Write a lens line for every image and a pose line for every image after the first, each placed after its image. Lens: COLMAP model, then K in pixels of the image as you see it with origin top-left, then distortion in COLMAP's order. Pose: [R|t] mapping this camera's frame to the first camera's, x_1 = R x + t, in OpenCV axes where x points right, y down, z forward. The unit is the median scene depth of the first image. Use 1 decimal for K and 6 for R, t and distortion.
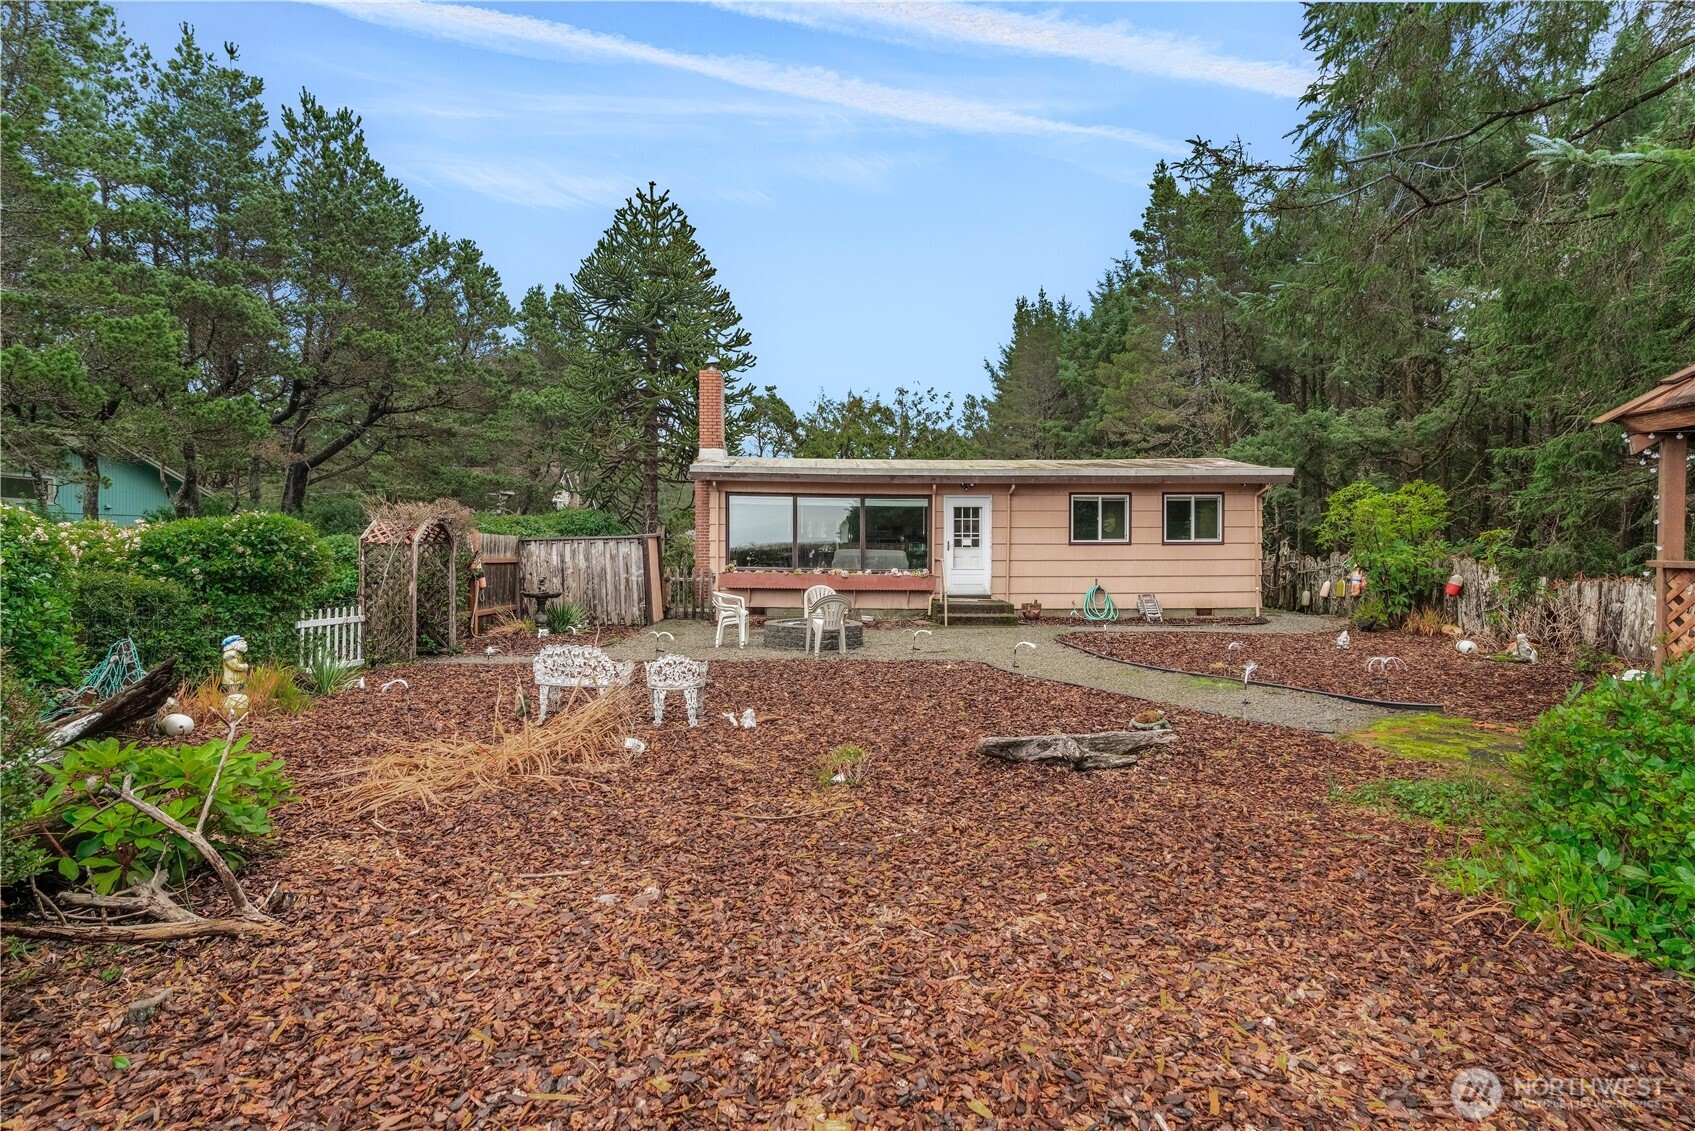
lens RADIAL K [[815.5, 0, 817.0], [0, 815.5, 553.2], [0, 0, 1]] dist [-0.005432, 0.000851]
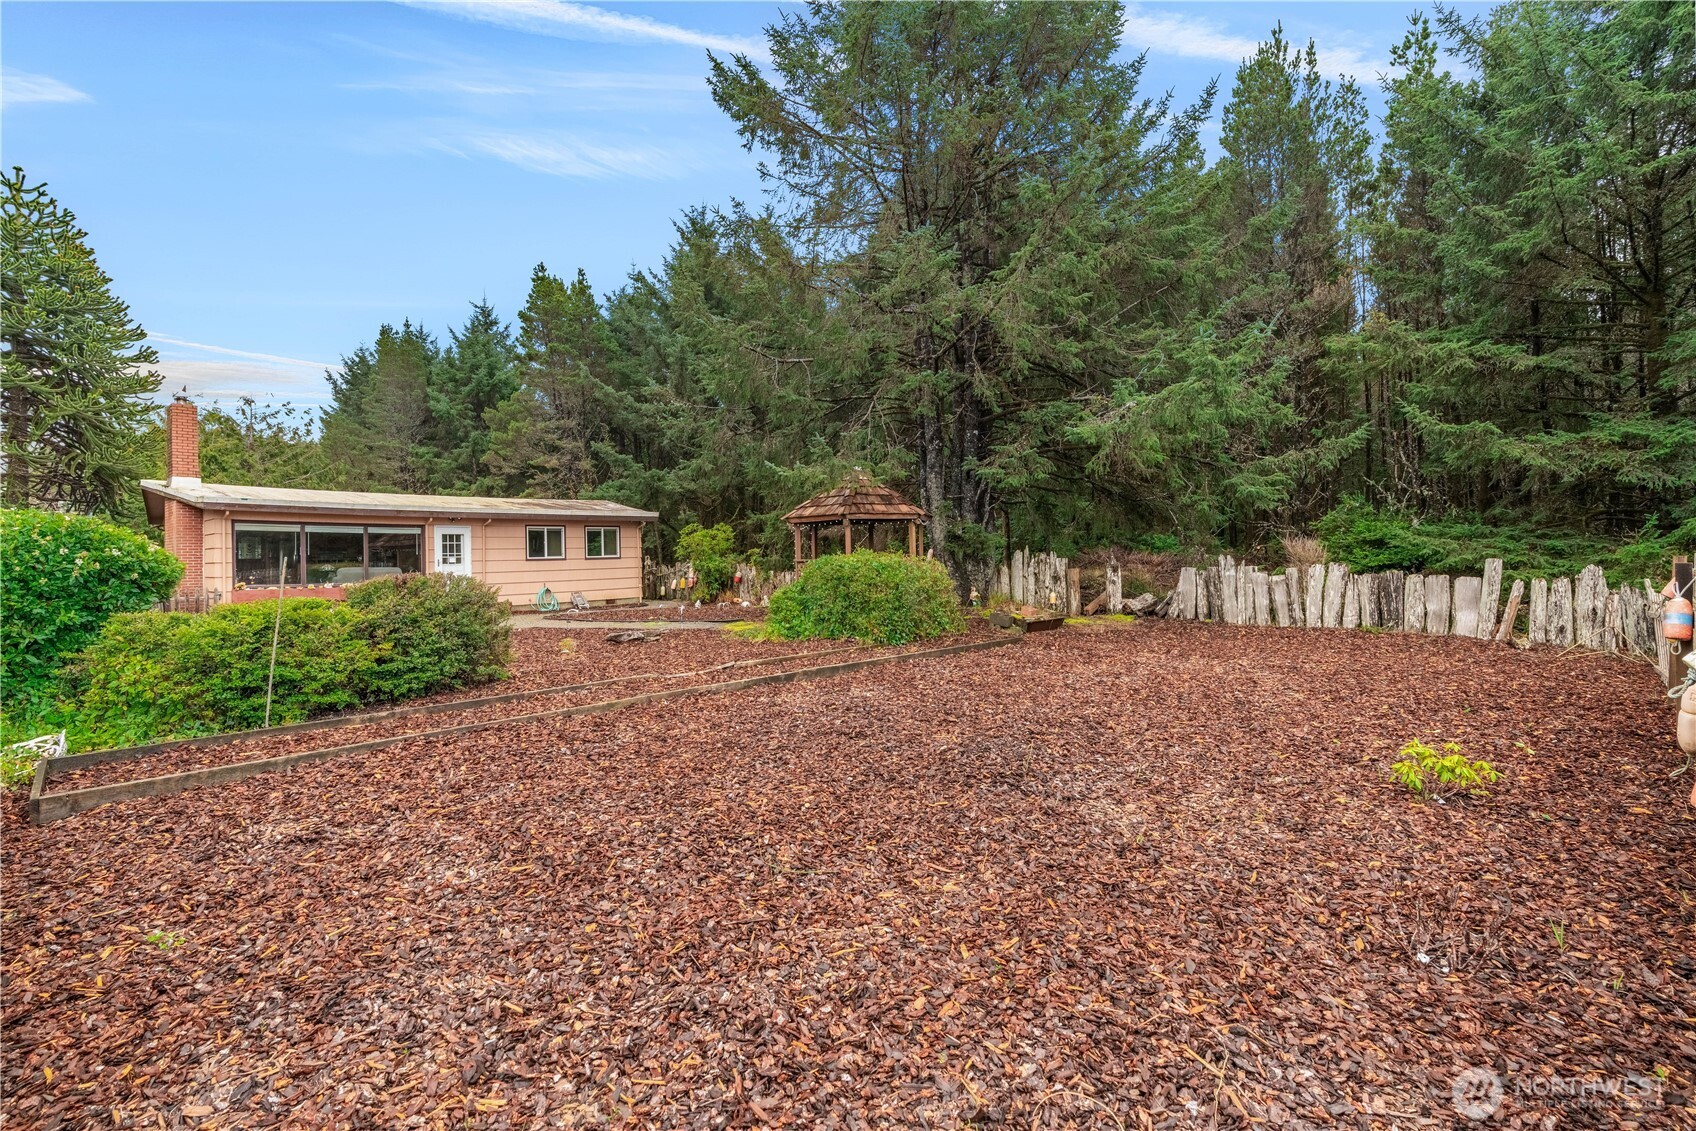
lens RADIAL K [[816.0, 0, 859.9], [0, 816.0, 562.1], [0, 0, 1]] dist [-0.005432, 0.000851]
pose [[0.670787, -0.019309, 0.741399, -0.367125], [0.027093, 0.999632, 0.001521, 0.006405], [-0.741155, 0.019066, 0.671063, -0.414696]]
